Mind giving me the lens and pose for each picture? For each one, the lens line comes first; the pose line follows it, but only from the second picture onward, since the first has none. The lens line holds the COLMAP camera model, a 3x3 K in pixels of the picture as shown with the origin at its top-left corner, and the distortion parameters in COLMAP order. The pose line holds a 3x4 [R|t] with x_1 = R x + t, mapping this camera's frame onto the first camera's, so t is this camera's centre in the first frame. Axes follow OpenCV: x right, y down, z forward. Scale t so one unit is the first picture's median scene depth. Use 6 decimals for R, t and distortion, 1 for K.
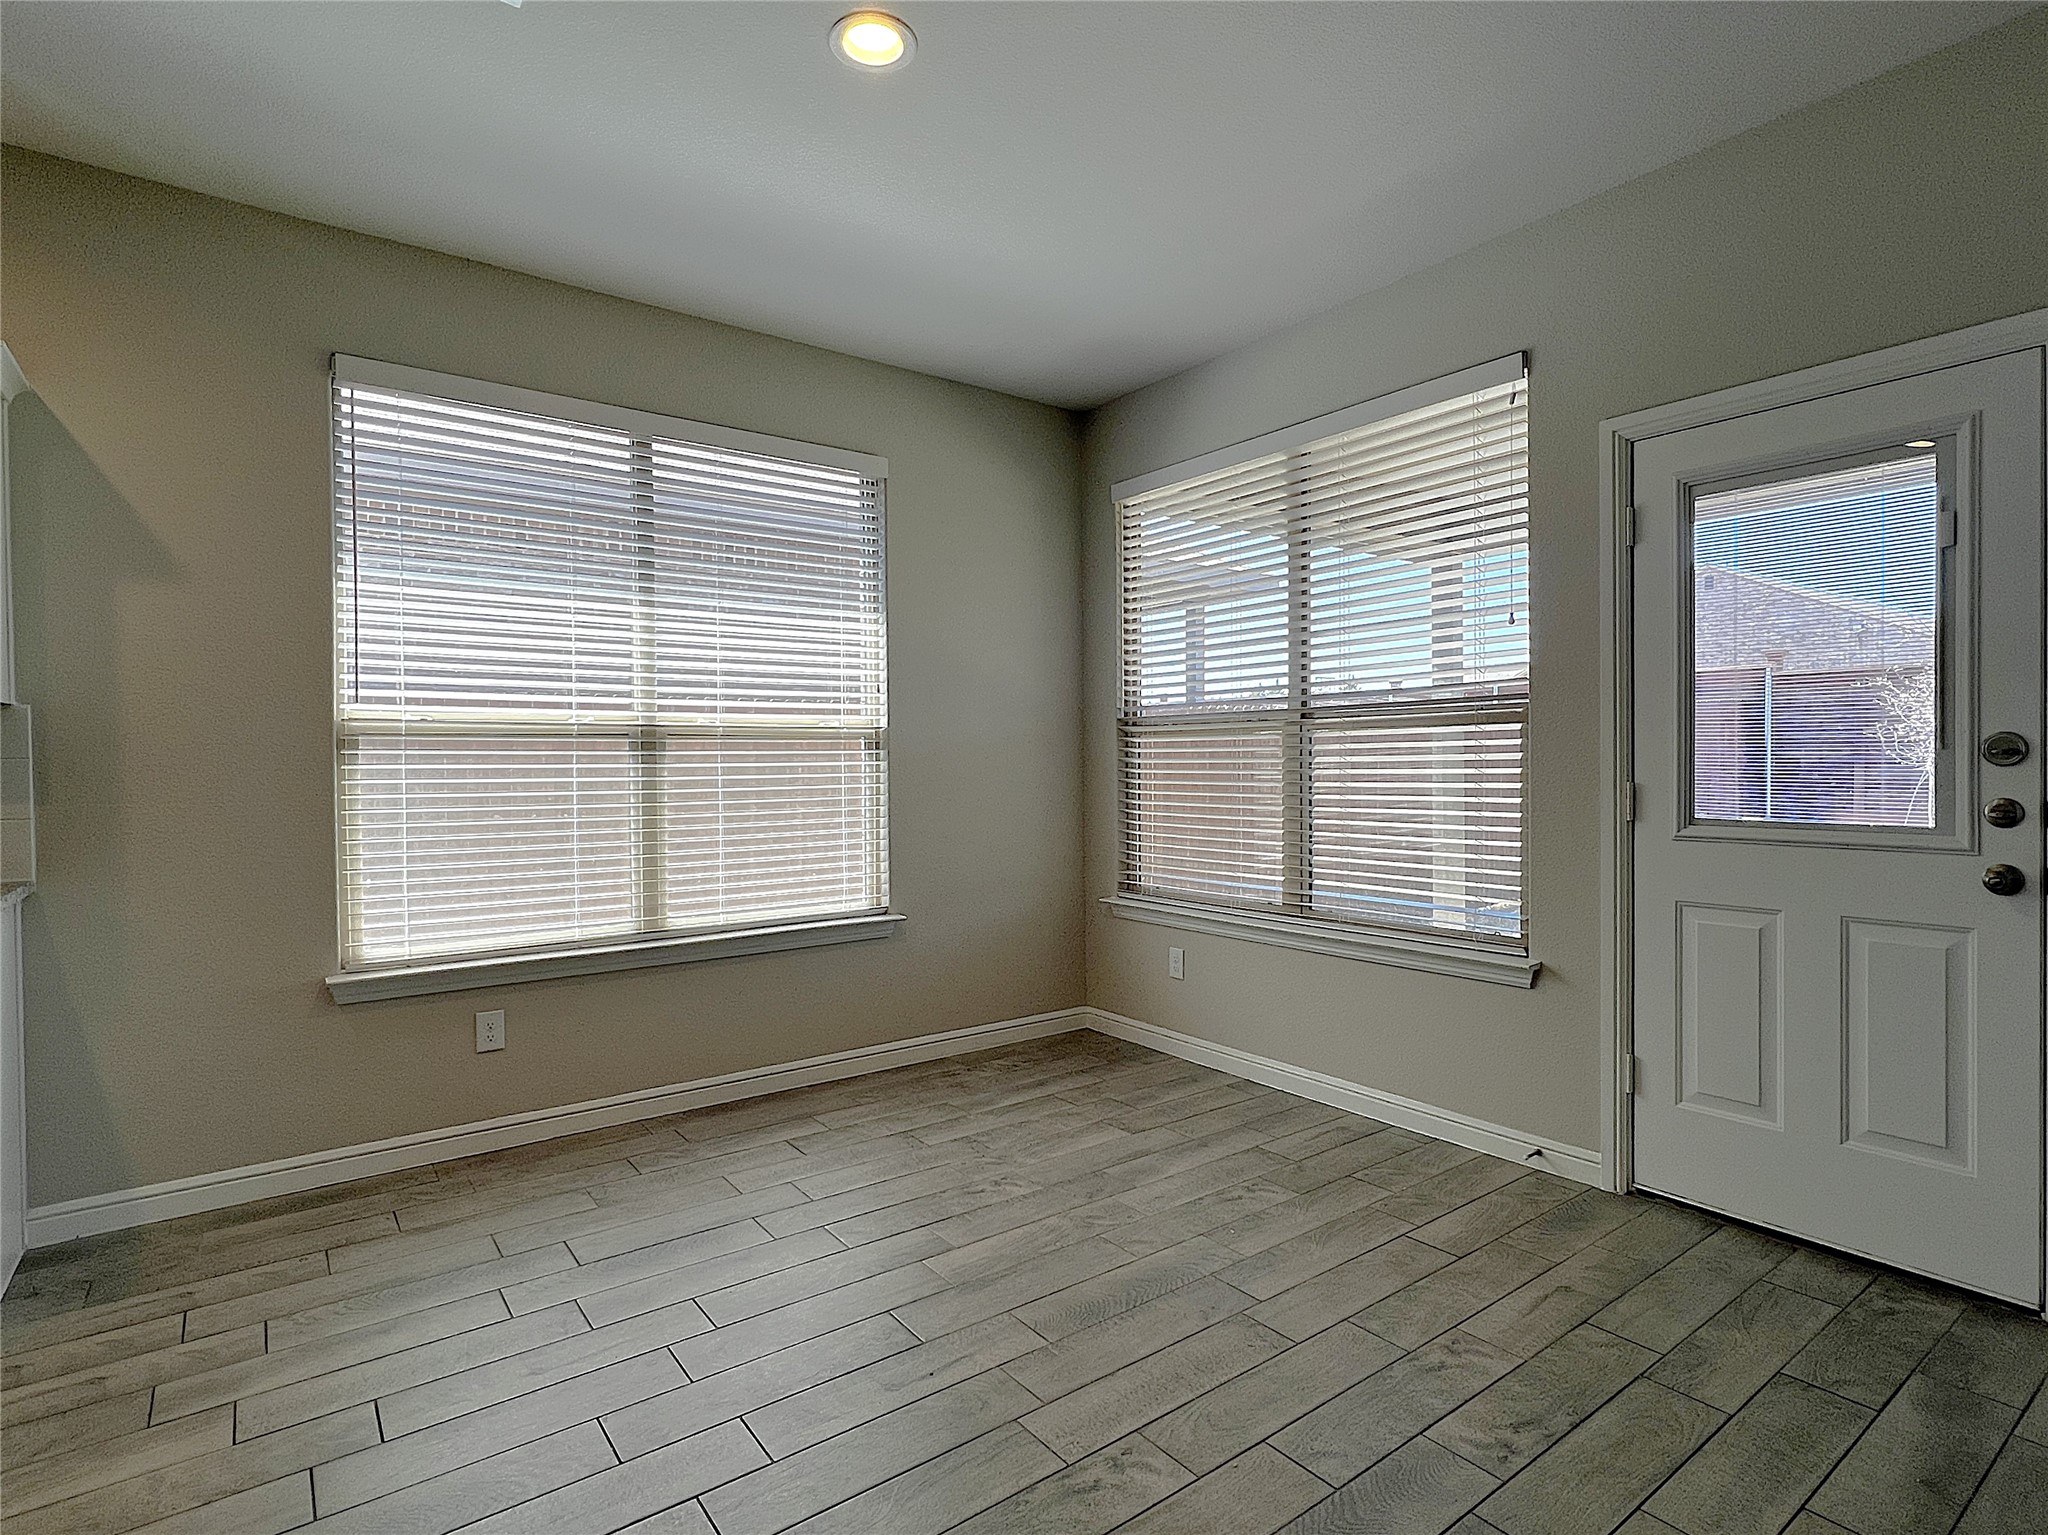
lens RADIAL K [[1030.9, 0, 1014.0], [0, 1030.9, 783.6], [0, 0, 1]] dist [0.003053, -0.001534]
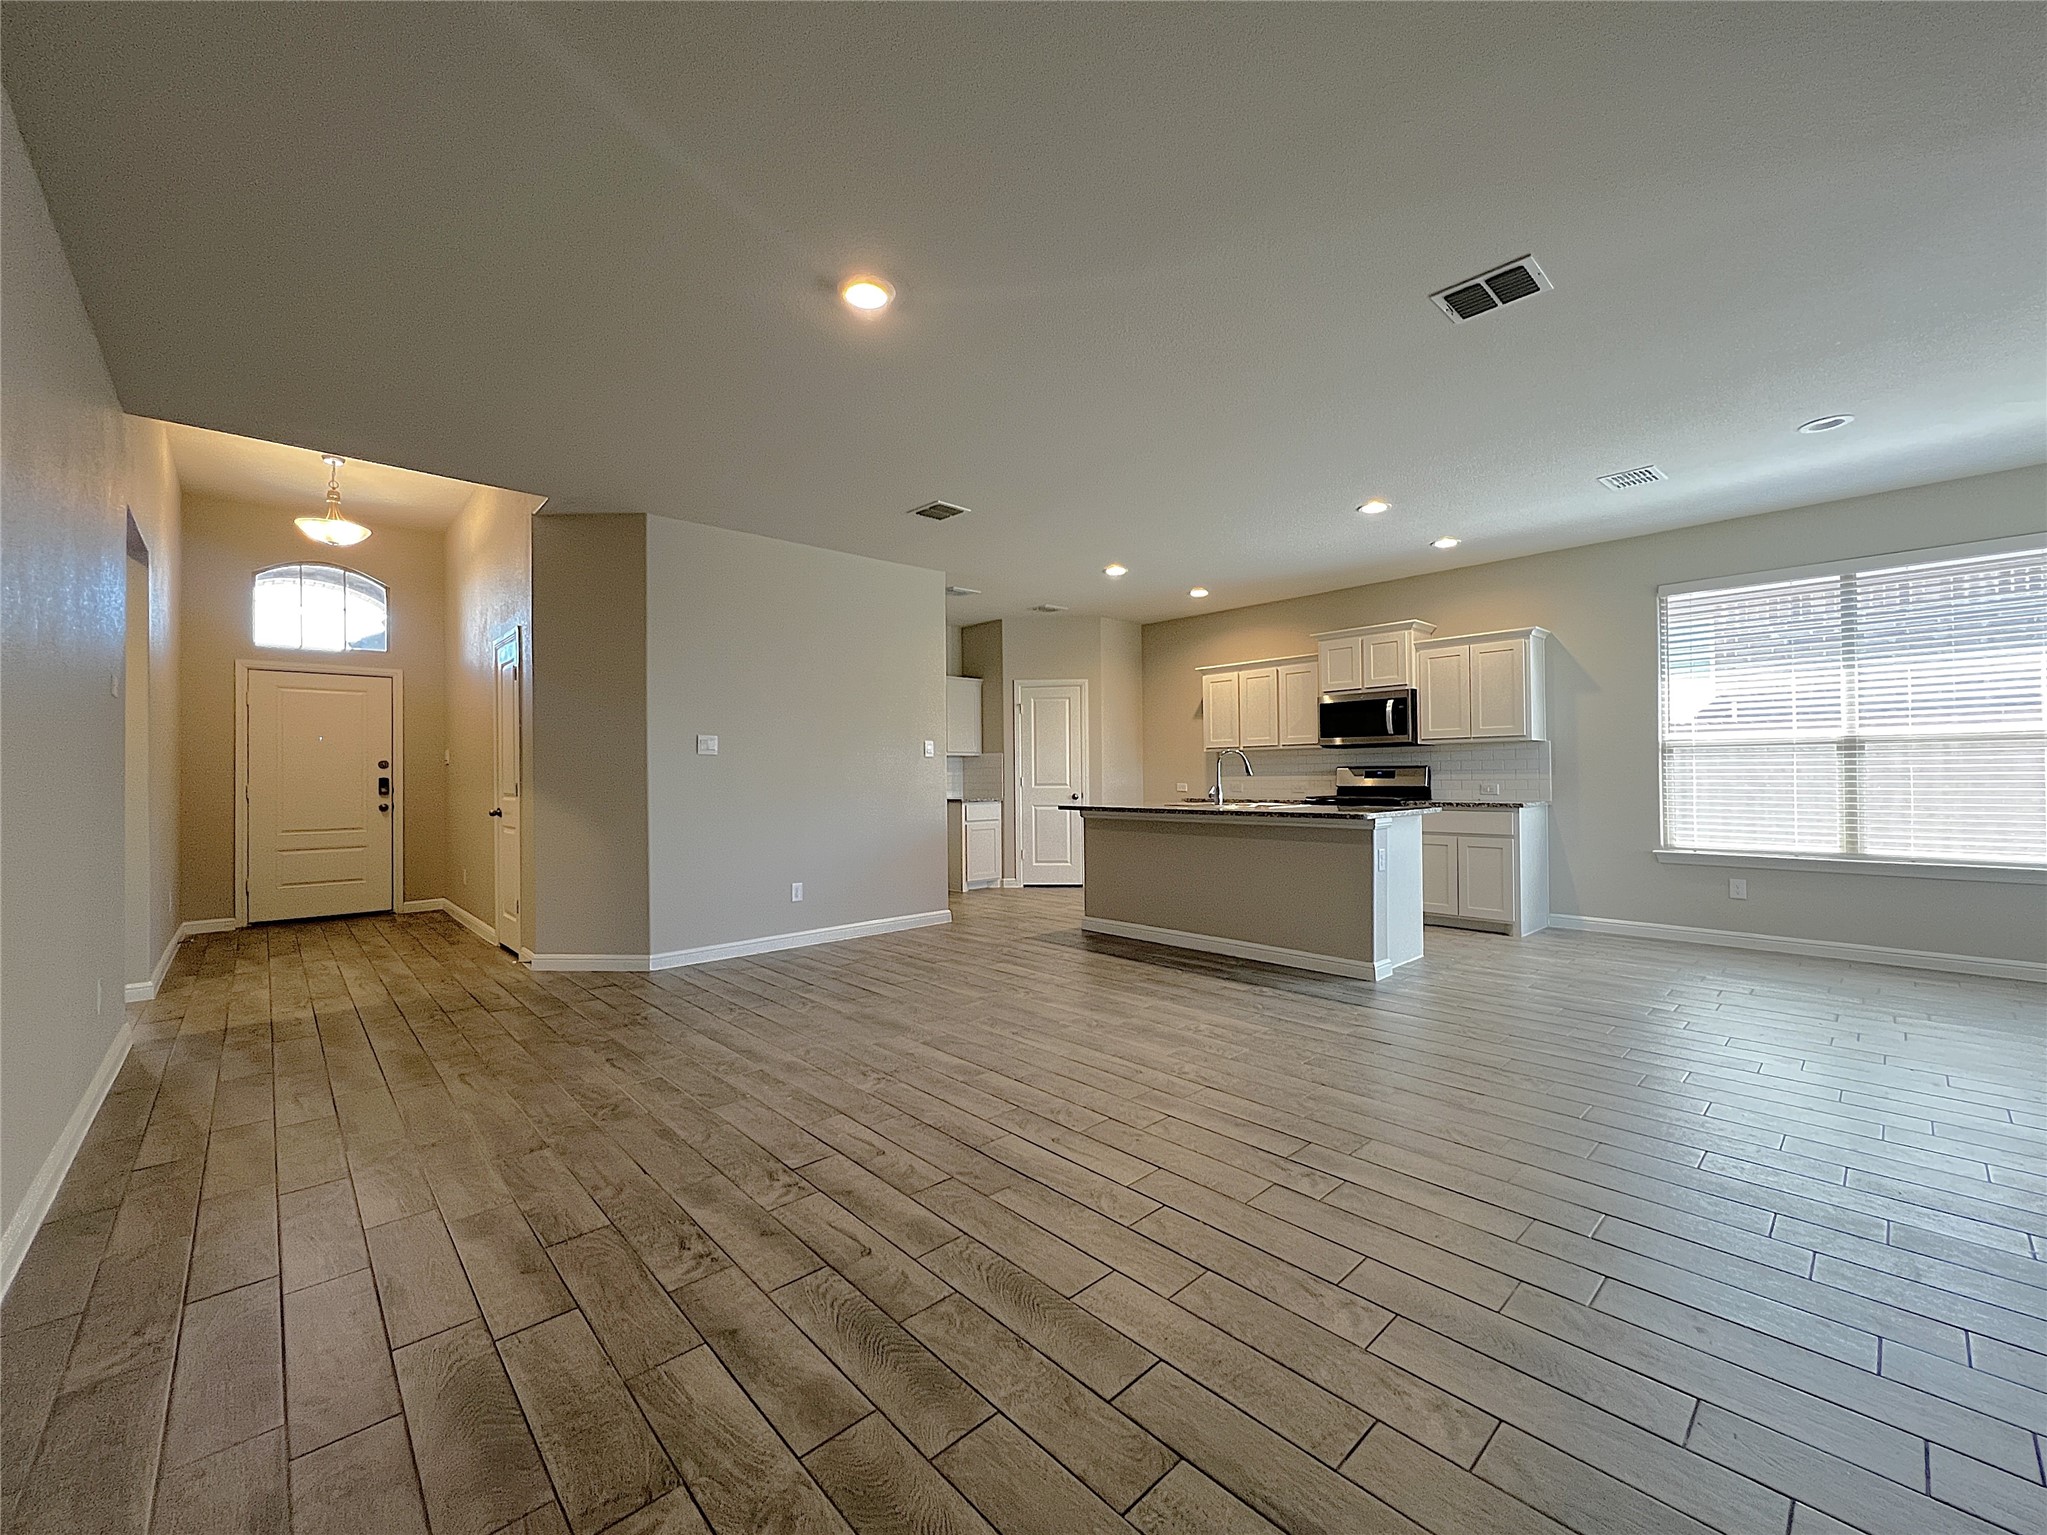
lens RADIAL K [[819.4, 0, 1028.7], [0, 819.4, 772.7], [0, 0, 1]] dist [0.000824, 0.000252]
pose [[0.116010, 0.002041, -0.993246, 0.900693], [-0.012802, 0.999918, 0.000559, 0.023151], [0.993166, 0.012651, 0.116027, -0.565608]]
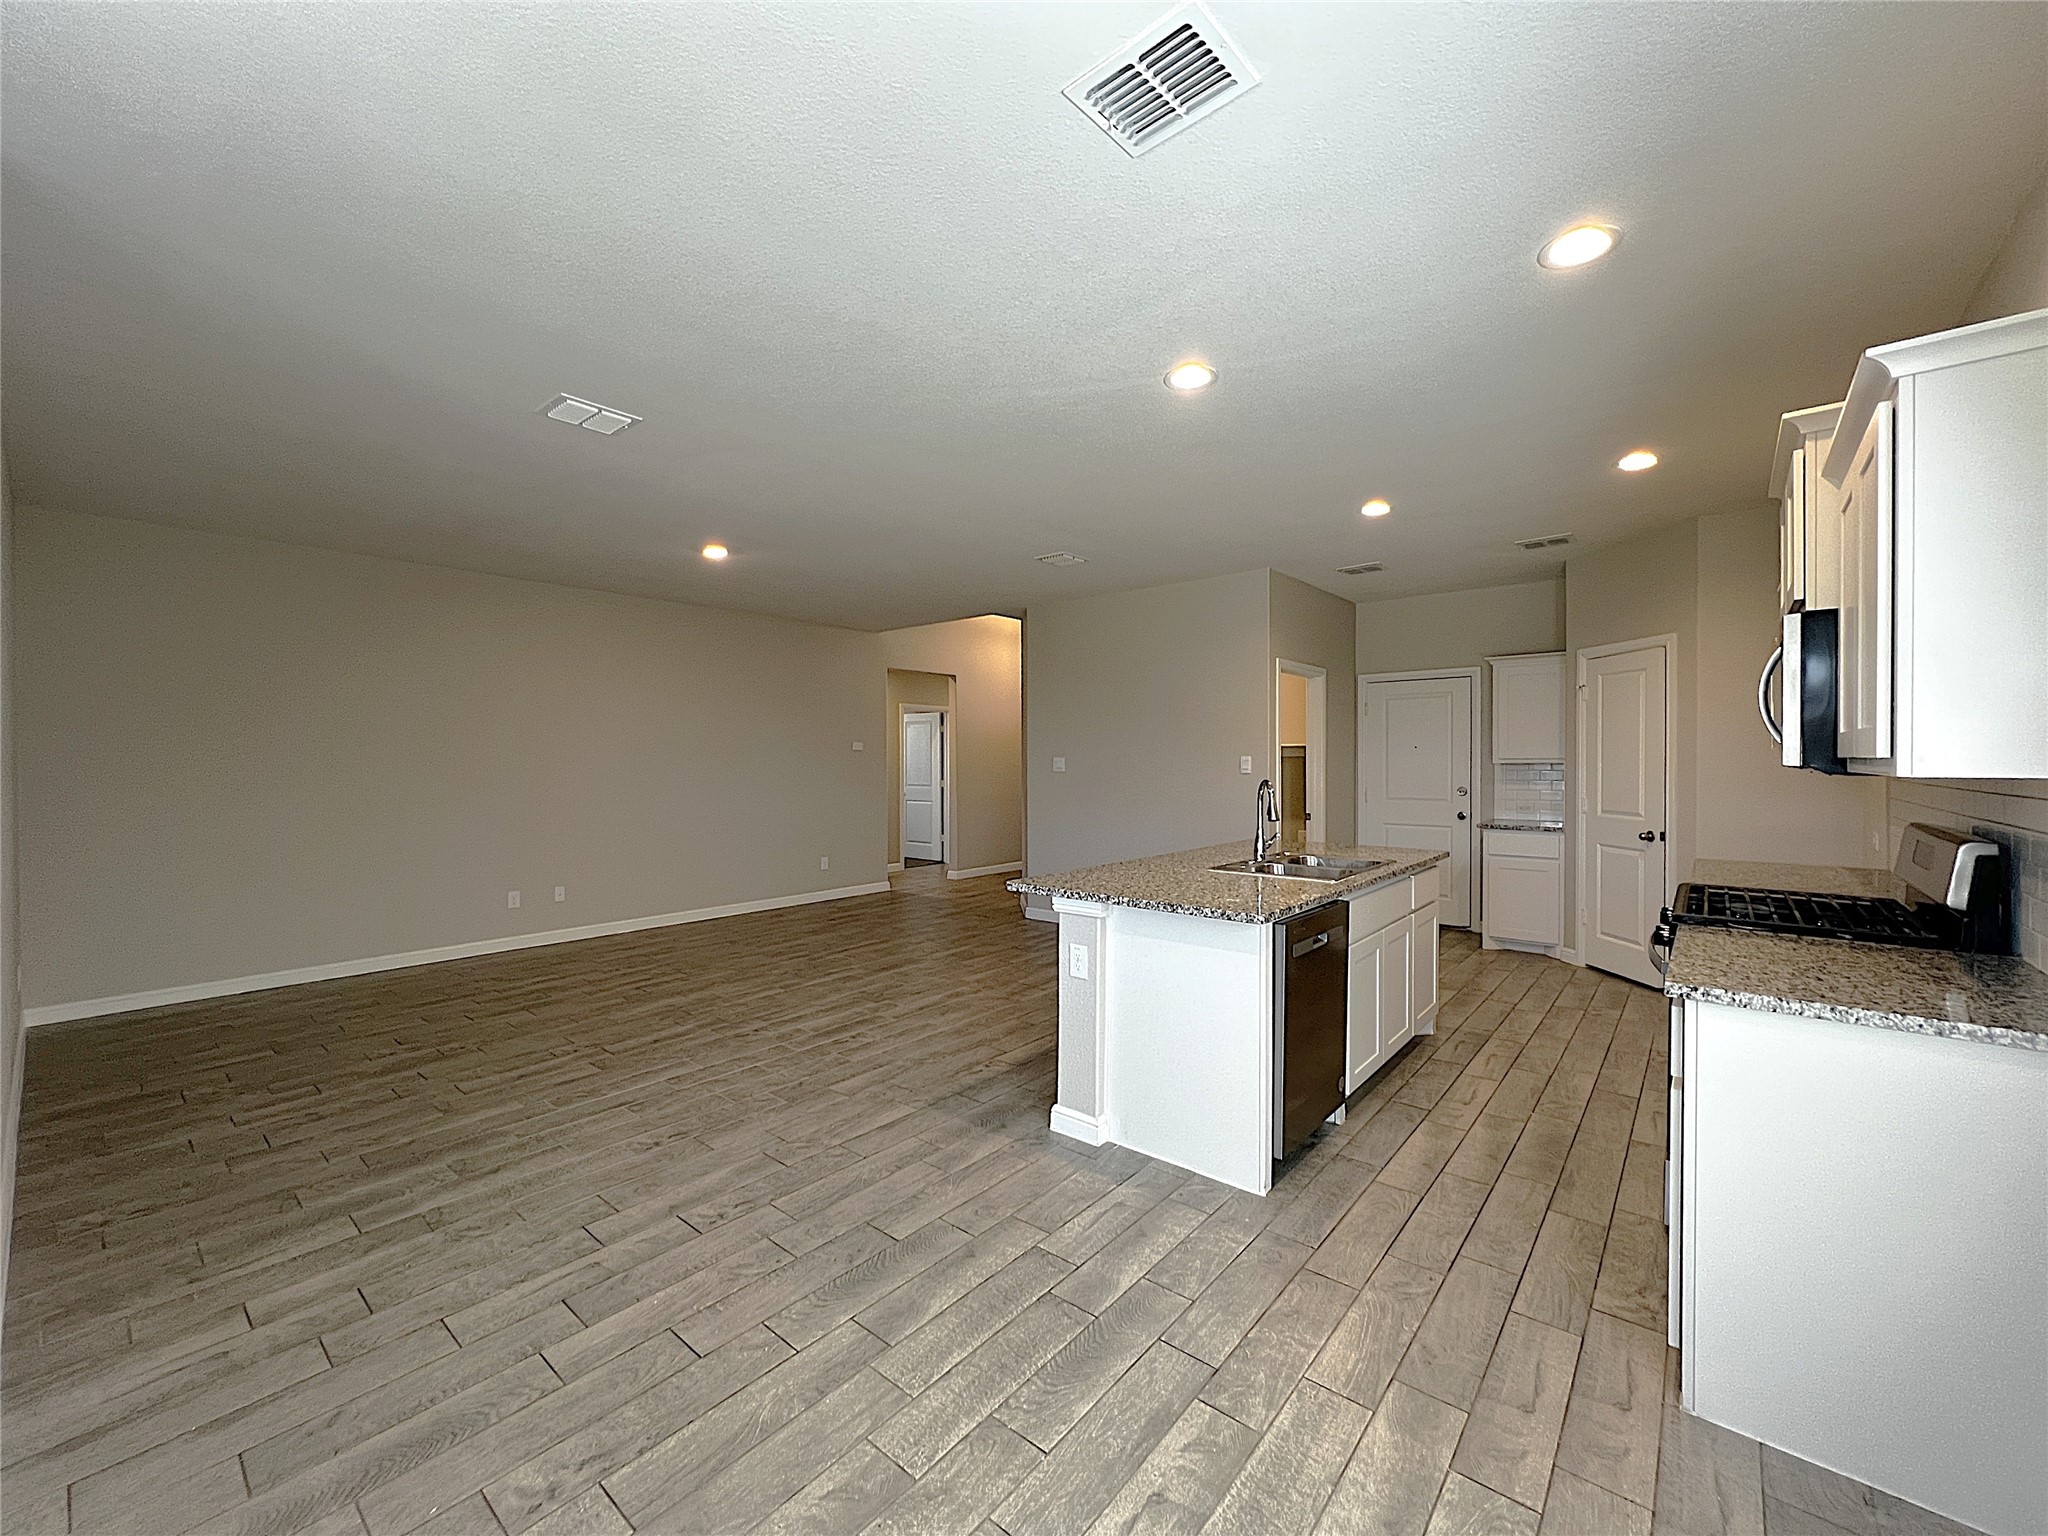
lens RADIAL K [[819.8, 0, 1015.7], [0, 819.8, 773.8], [0, 0, 1]] dist [0.000824, 0.000252]
pose [[-0.973980, 0.013030, -0.226259, -0.101685], [0.004030, 0.999184, 0.040195, -0.079611], [0.226598, 0.038237, -0.973238, 1.008099]]
